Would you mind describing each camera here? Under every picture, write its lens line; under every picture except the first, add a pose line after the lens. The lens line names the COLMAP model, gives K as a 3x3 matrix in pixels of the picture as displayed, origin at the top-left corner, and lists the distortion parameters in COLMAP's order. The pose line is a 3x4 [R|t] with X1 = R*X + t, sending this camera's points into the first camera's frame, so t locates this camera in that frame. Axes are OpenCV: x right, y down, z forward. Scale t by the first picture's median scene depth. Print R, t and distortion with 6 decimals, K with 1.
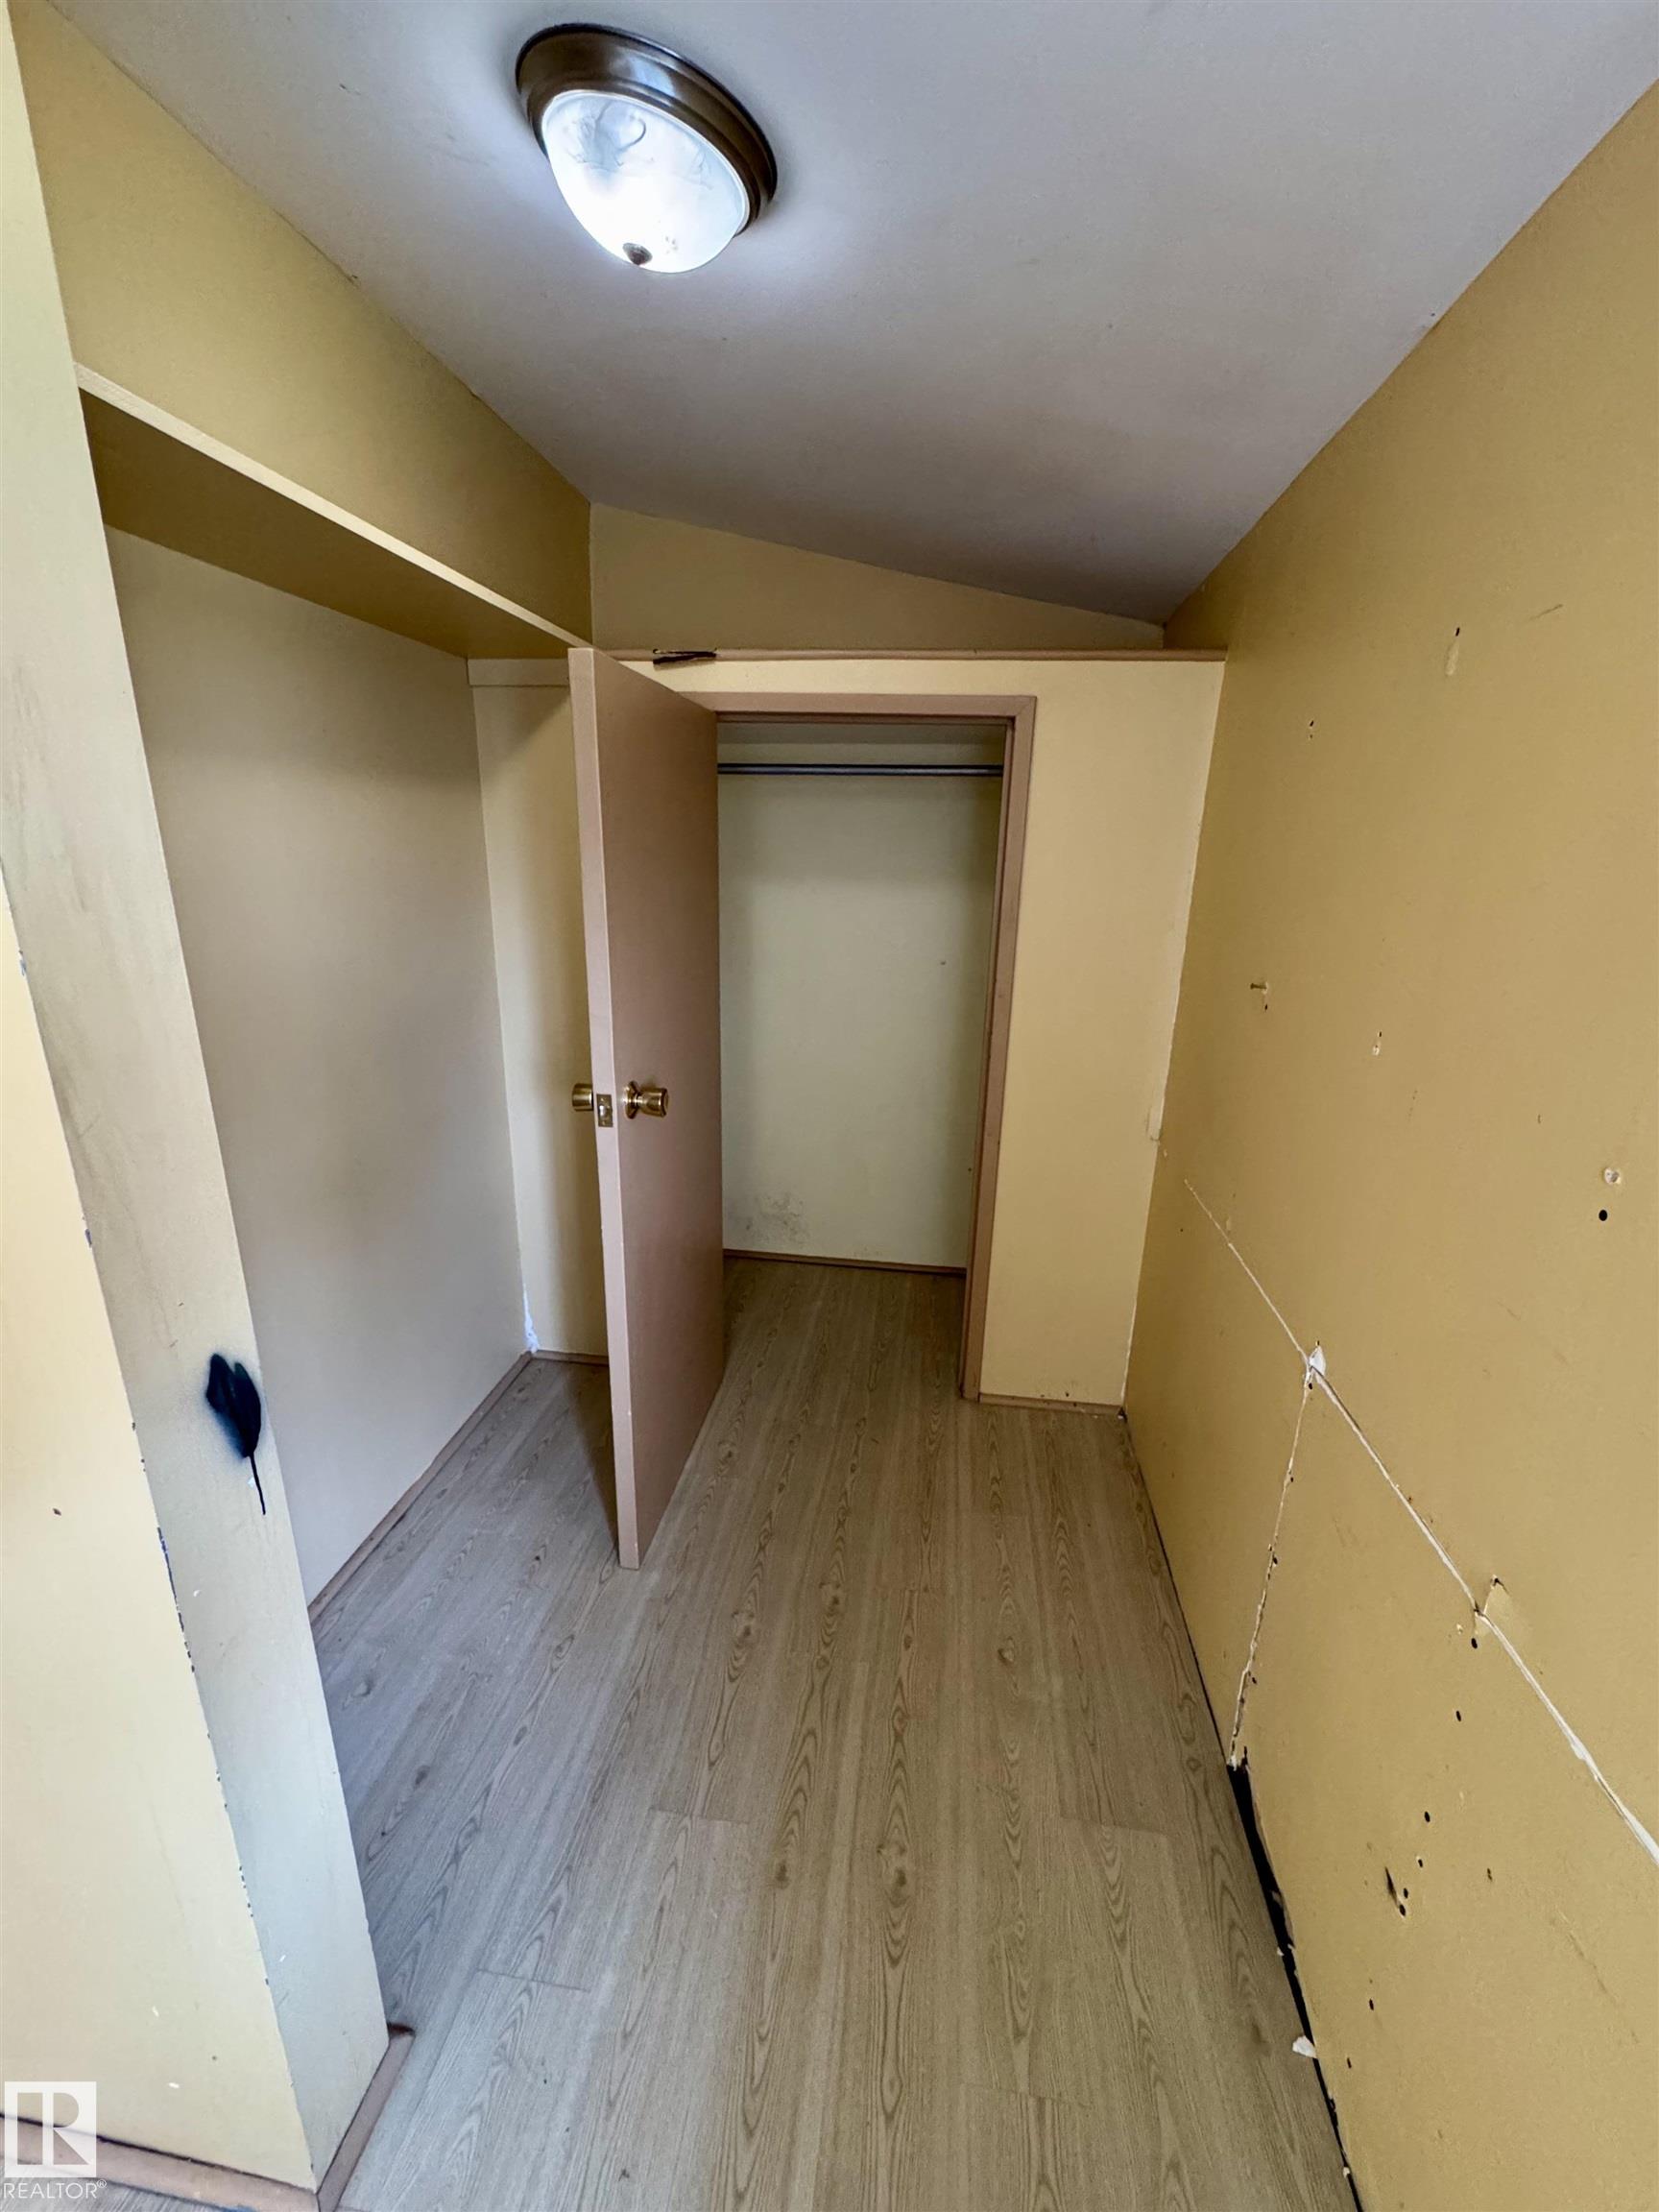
lens RADIAL K [[878.8, 0, 827.7], [0, 878.8, 1112.1], [0, 0, 1]] dist [-0.003981, -0.000016]
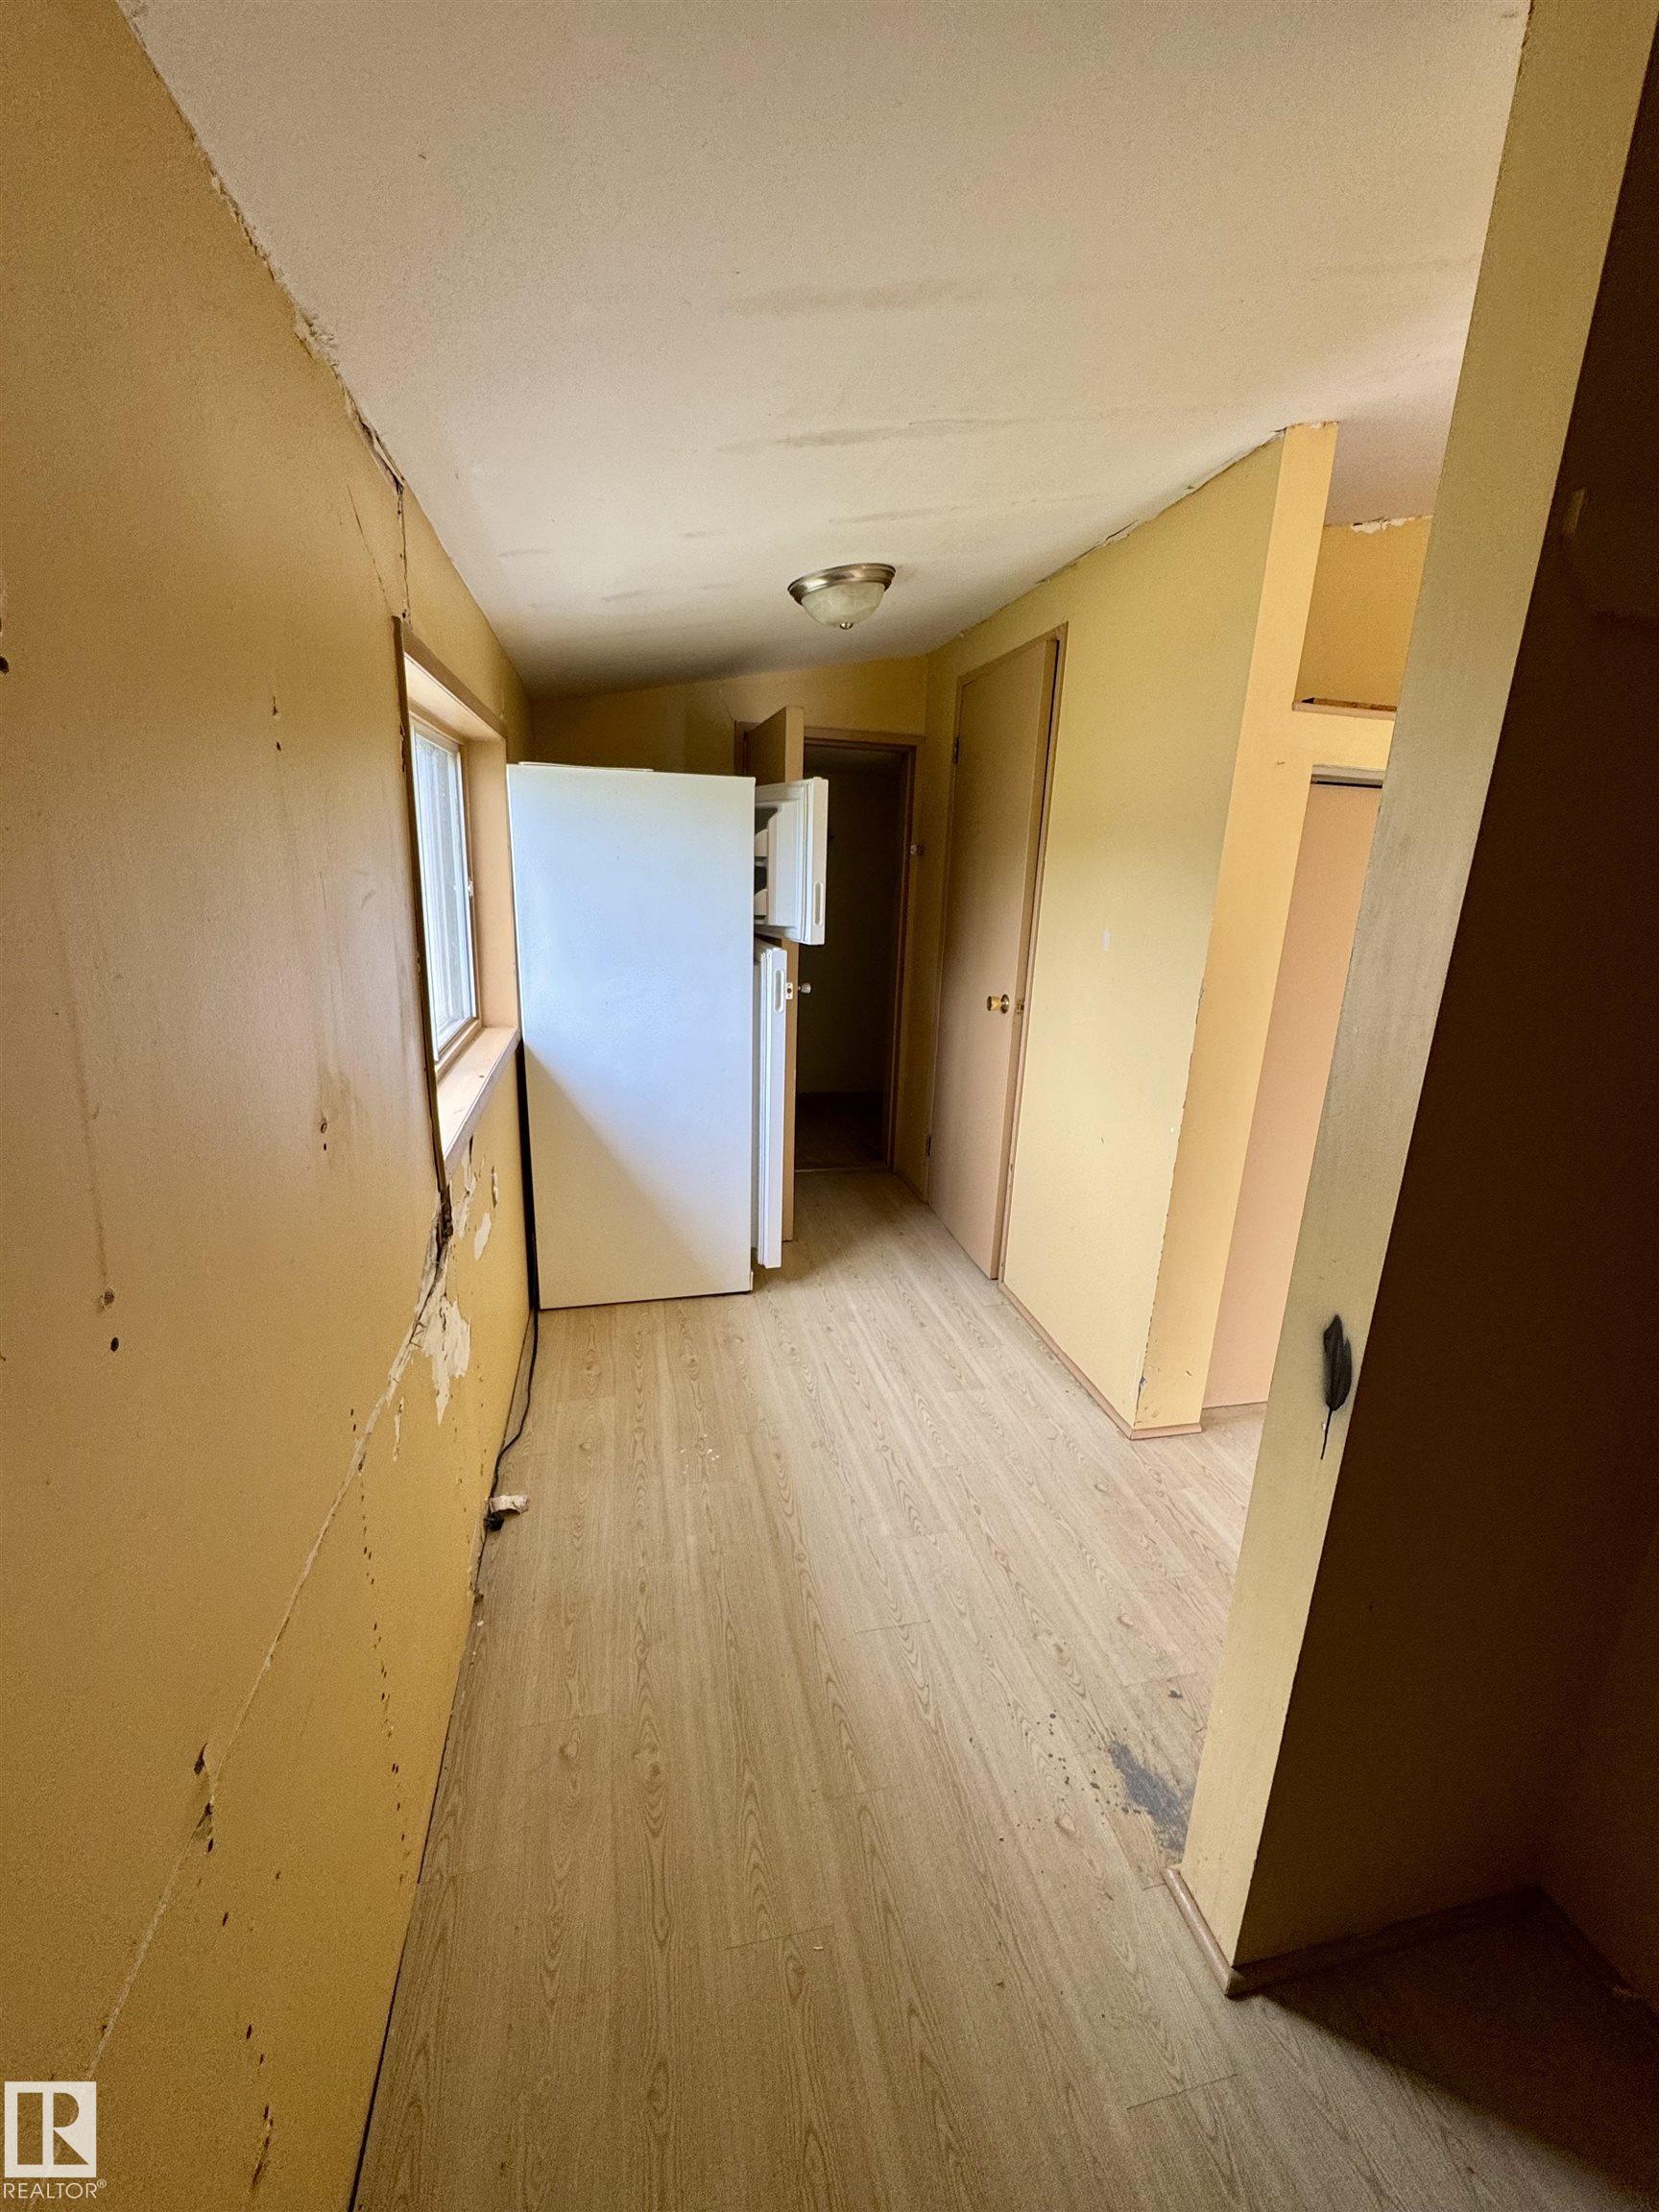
lens RADIAL K [[878.8, 0, 830.0], [0, 878.8, 1097.5], [0, 0, 1]] dist [-0.003981, -0.000016]
pose [[-0.933018, 0.038772, -0.357734, 0.369507], [-0.154540, 0.854640, 0.495689, -0.410651], [0.324953, 0.517771, -0.791403, 1.193044]]
